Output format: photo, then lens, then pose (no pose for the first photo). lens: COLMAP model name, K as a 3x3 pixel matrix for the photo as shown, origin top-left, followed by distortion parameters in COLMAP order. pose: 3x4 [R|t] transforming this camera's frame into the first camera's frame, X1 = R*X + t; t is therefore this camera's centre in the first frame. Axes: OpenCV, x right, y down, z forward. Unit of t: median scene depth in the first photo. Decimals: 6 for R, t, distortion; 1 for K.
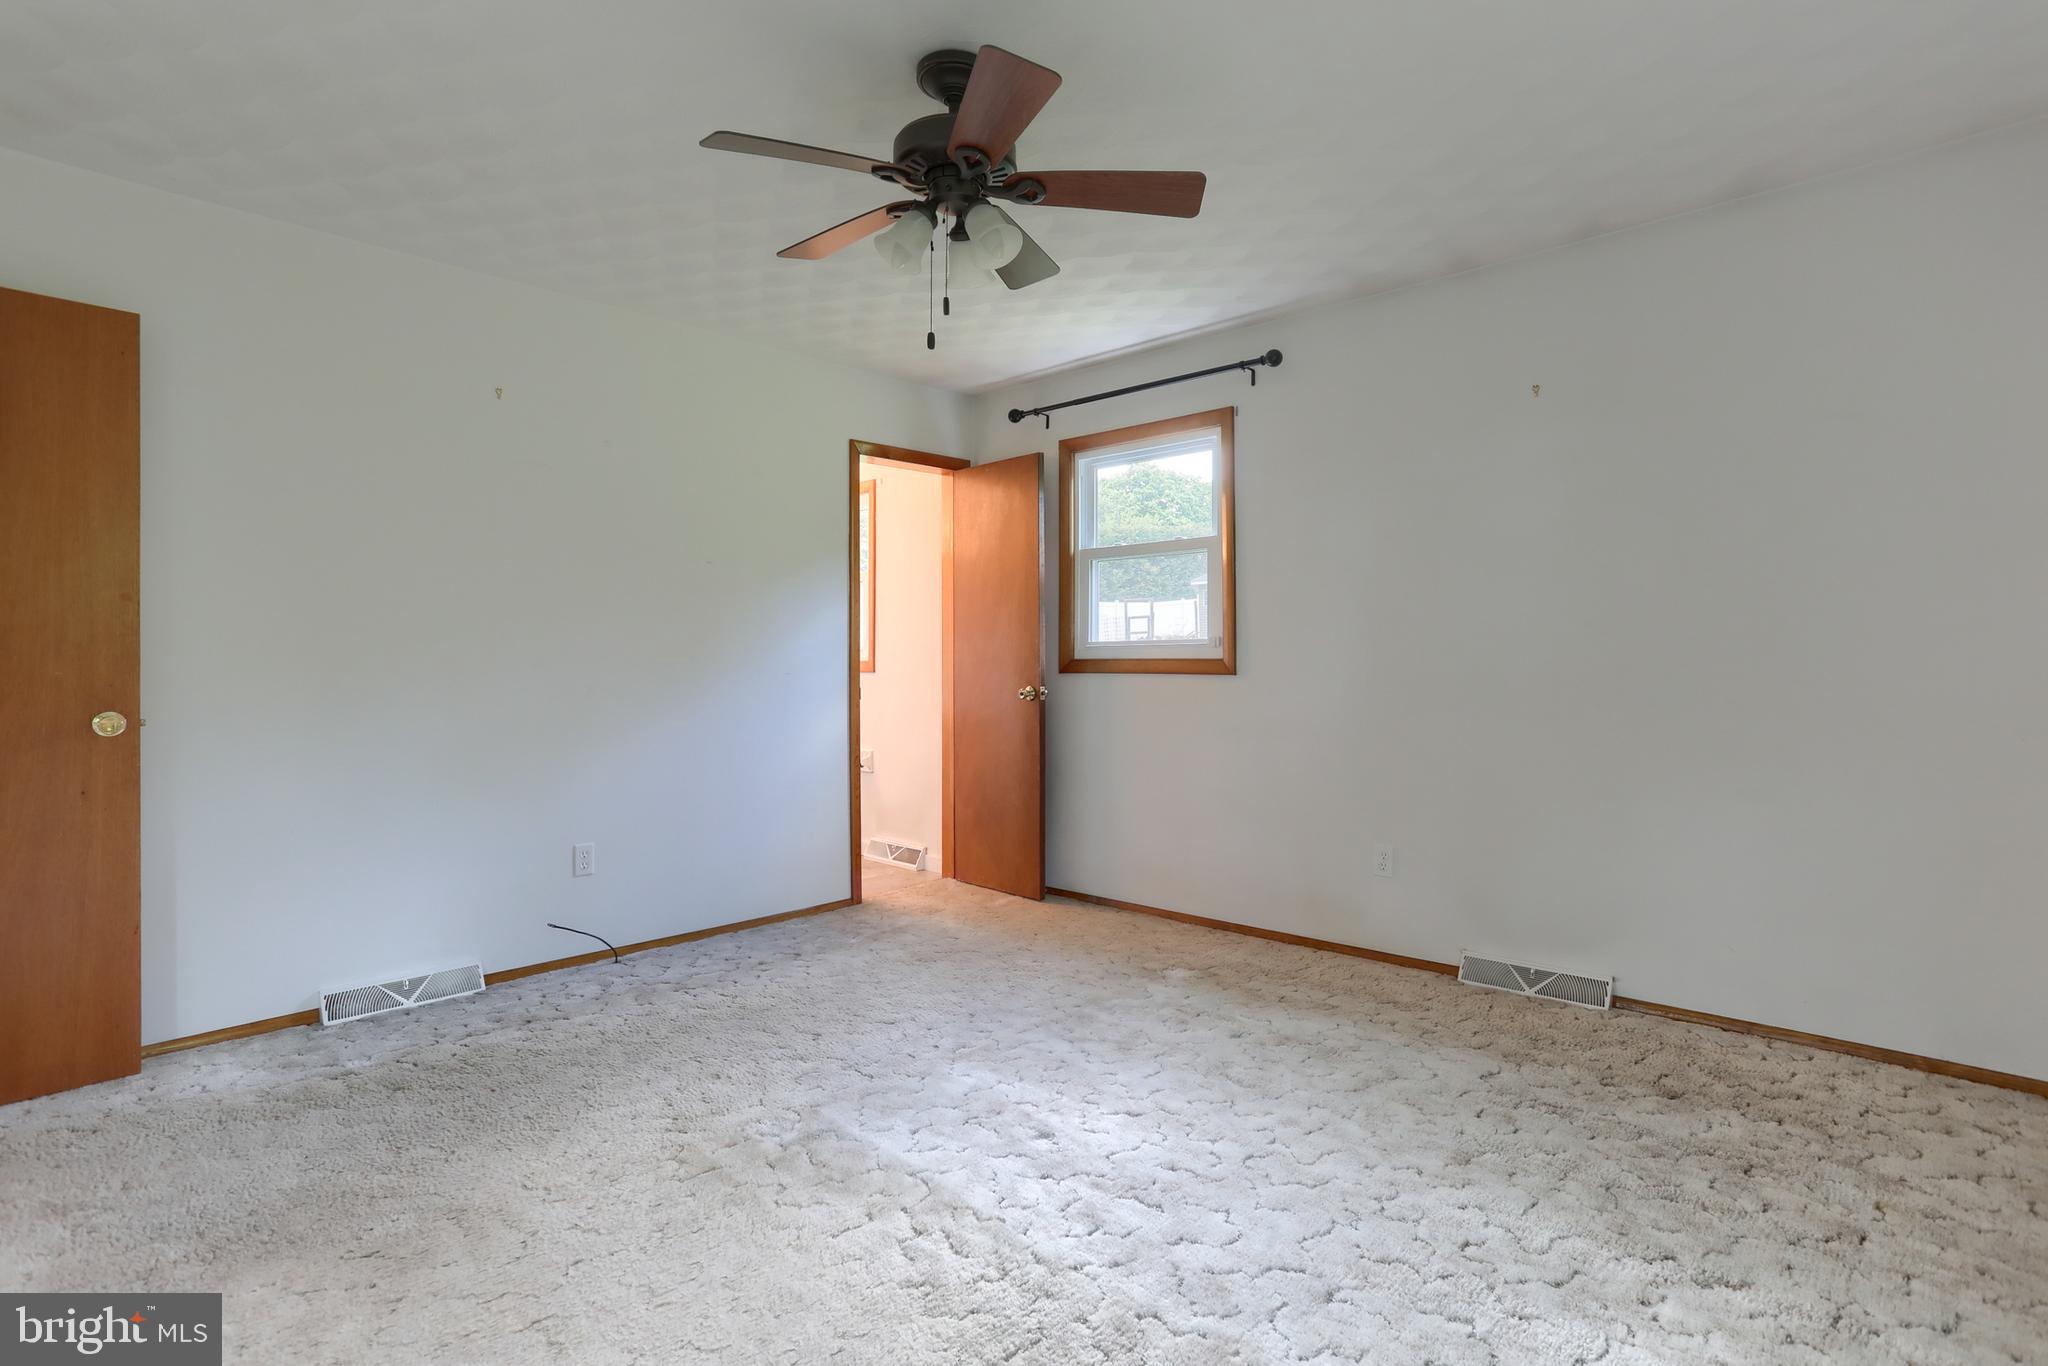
lens RADIAL K [[997.2, 0, 1024.0], [0, 997.2, 683.0], [0, 0, 1]] dist [-0.051652, 0.029486]
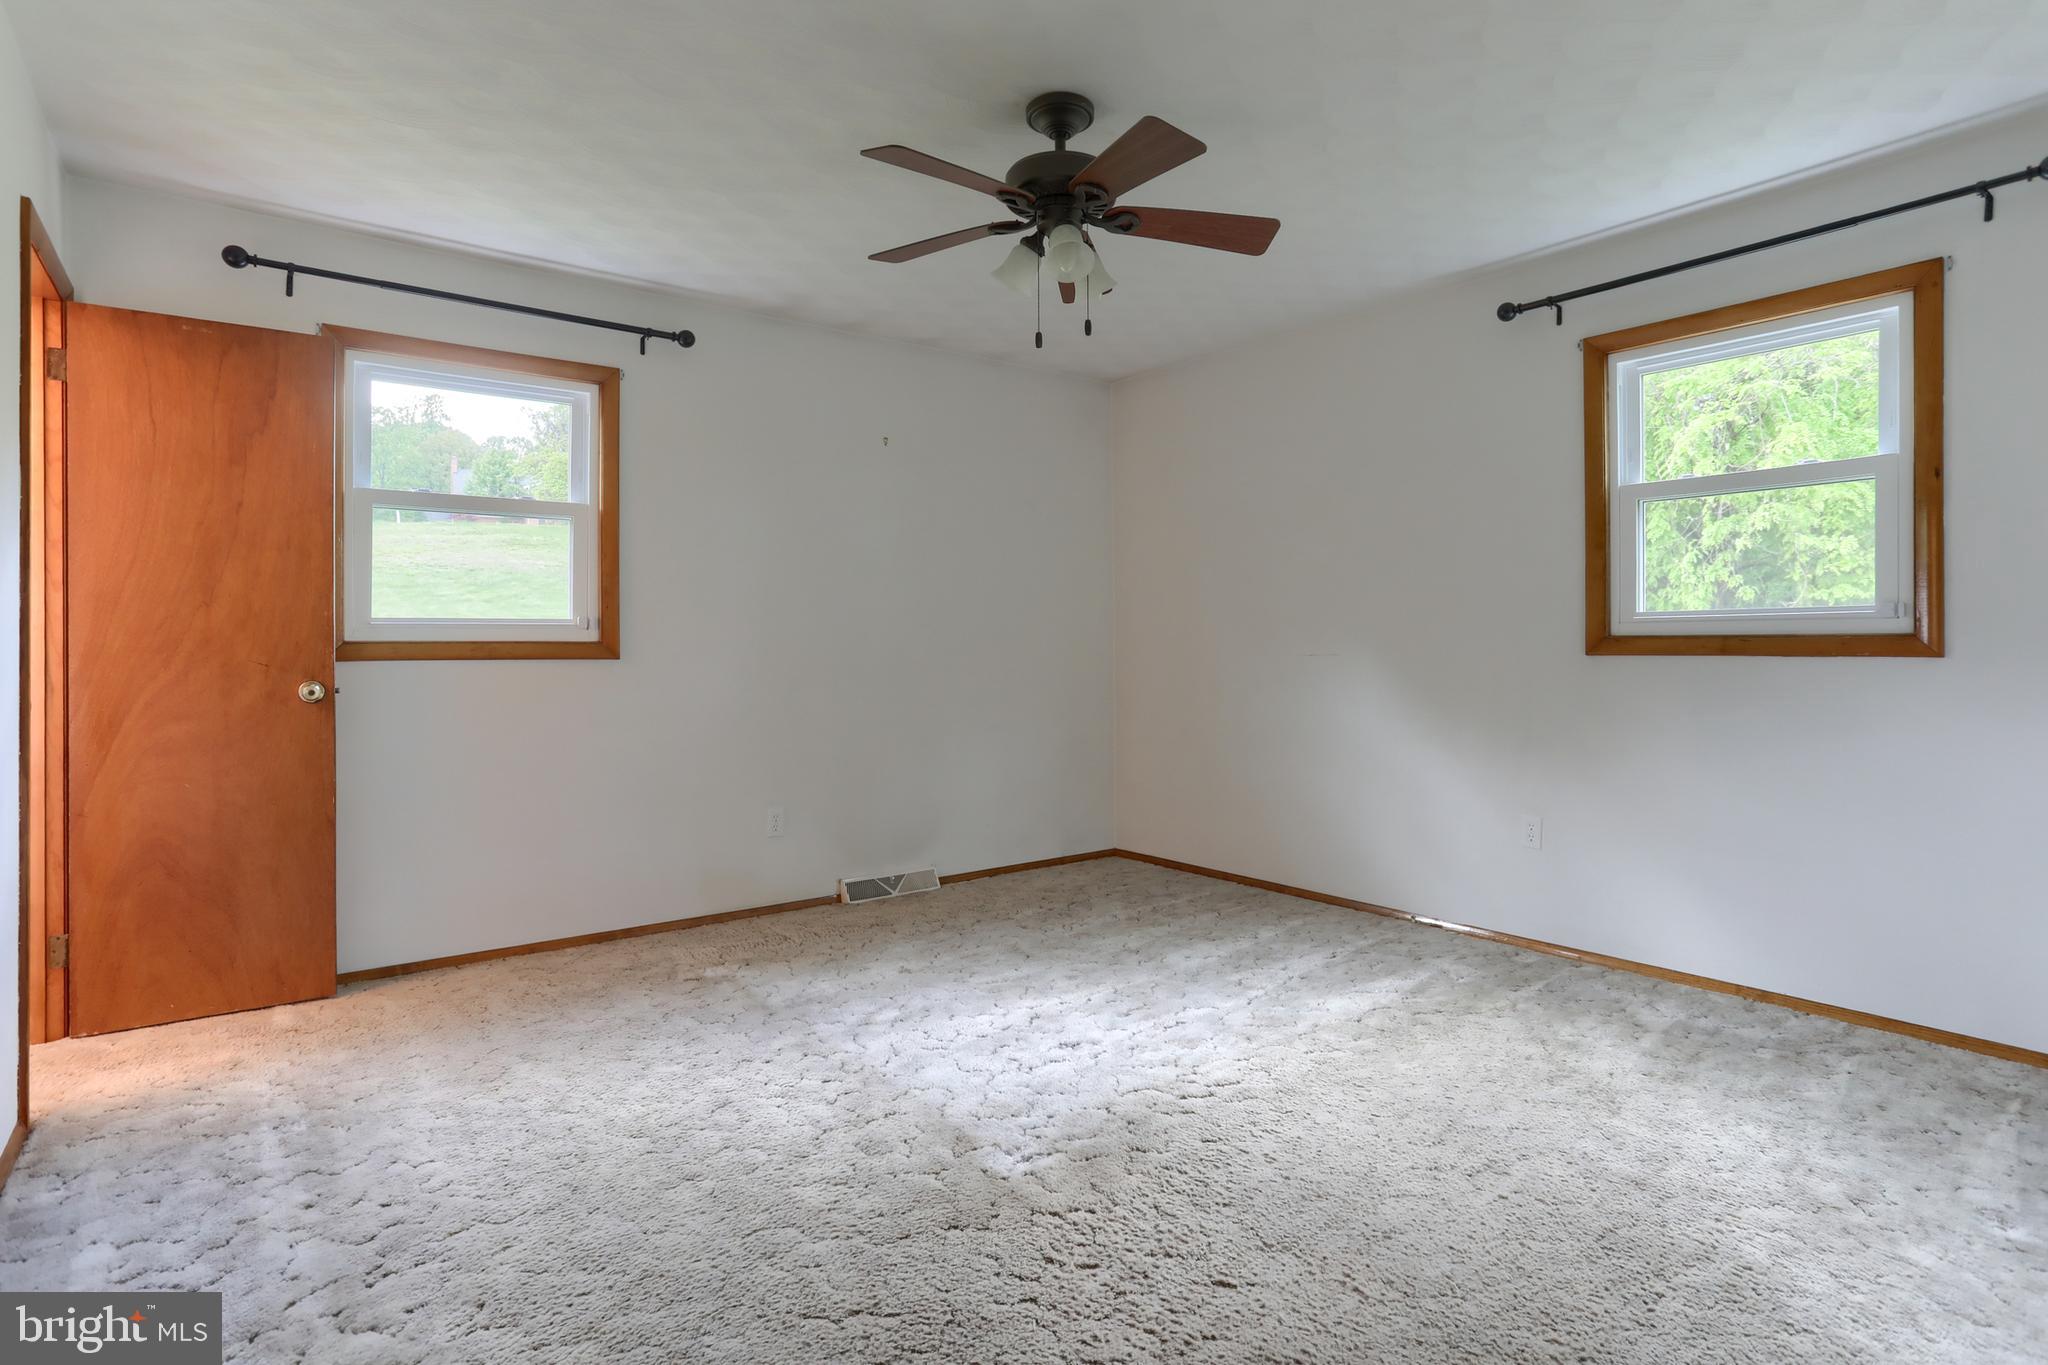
lens RADIAL K [[1032.1, 0, 1040.3], [0, 1032.1, 658.1], [0, 0, 1]] dist [-0.056900, 0.033307]
pose [[0.155903, -0.008469, 0.987736, -0.817589], [0.022482, 0.999735, 0.005023, -0.006251], [-0.987517, 0.021423, 0.156052, 0.574203]]
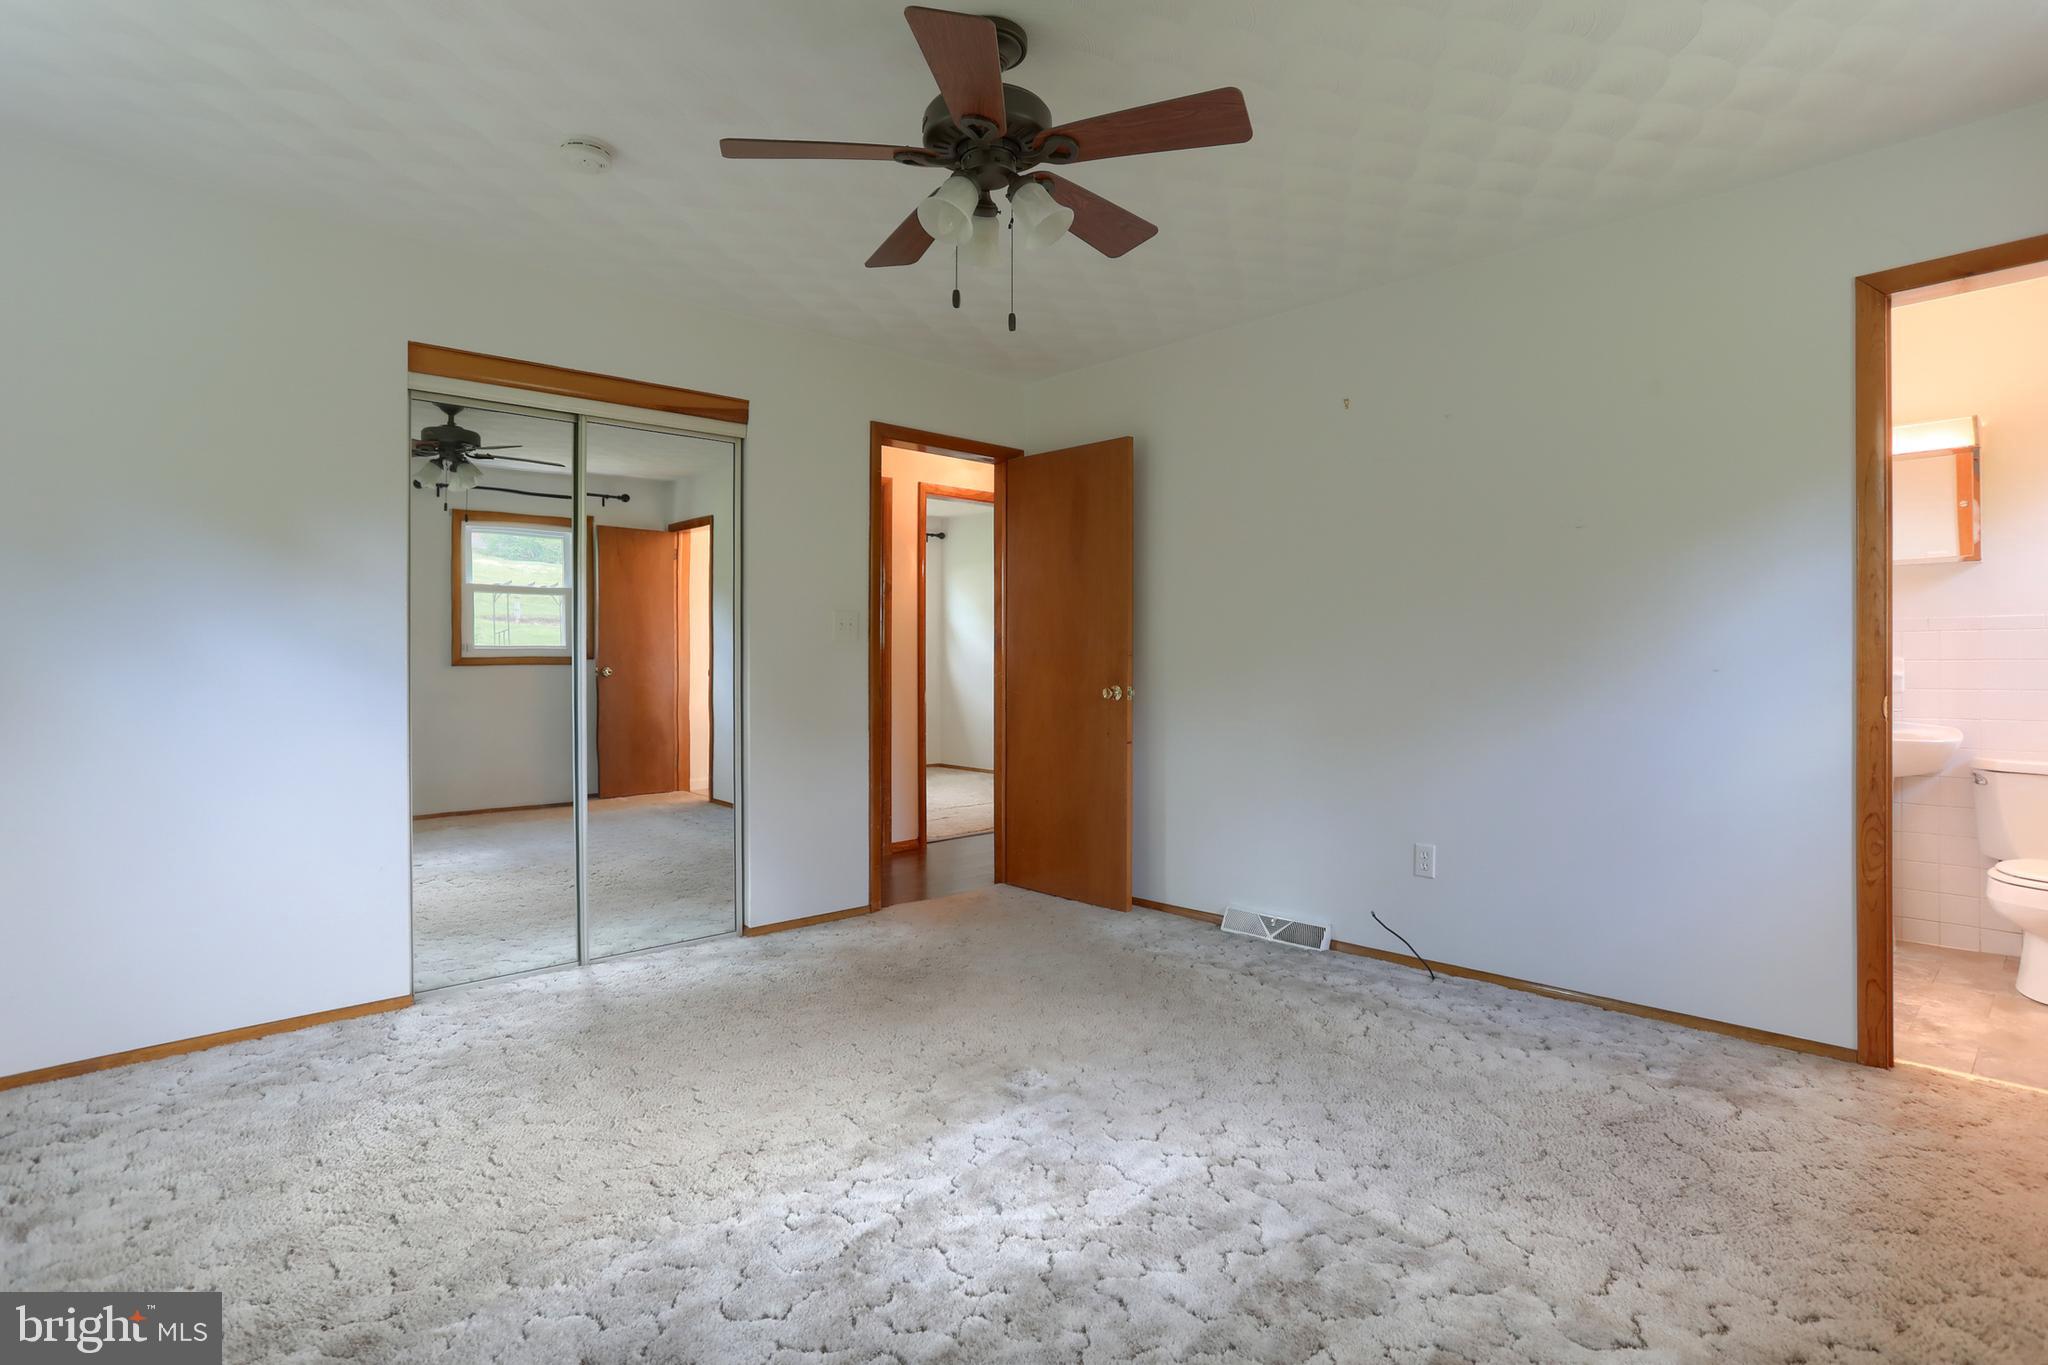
lens RADIAL K [[1032.1, 0, 1040.3], [0, 1032.1, 658.1], [0, 0, 1]] dist [-0.056900, 0.033307]
pose [[-0.052017, 0.001622, -0.998645, 0.624163], [-0.016605, 0.999859, 0.002489, -0.014954], [0.998508, 0.016712, -0.051983, 0.747837]]
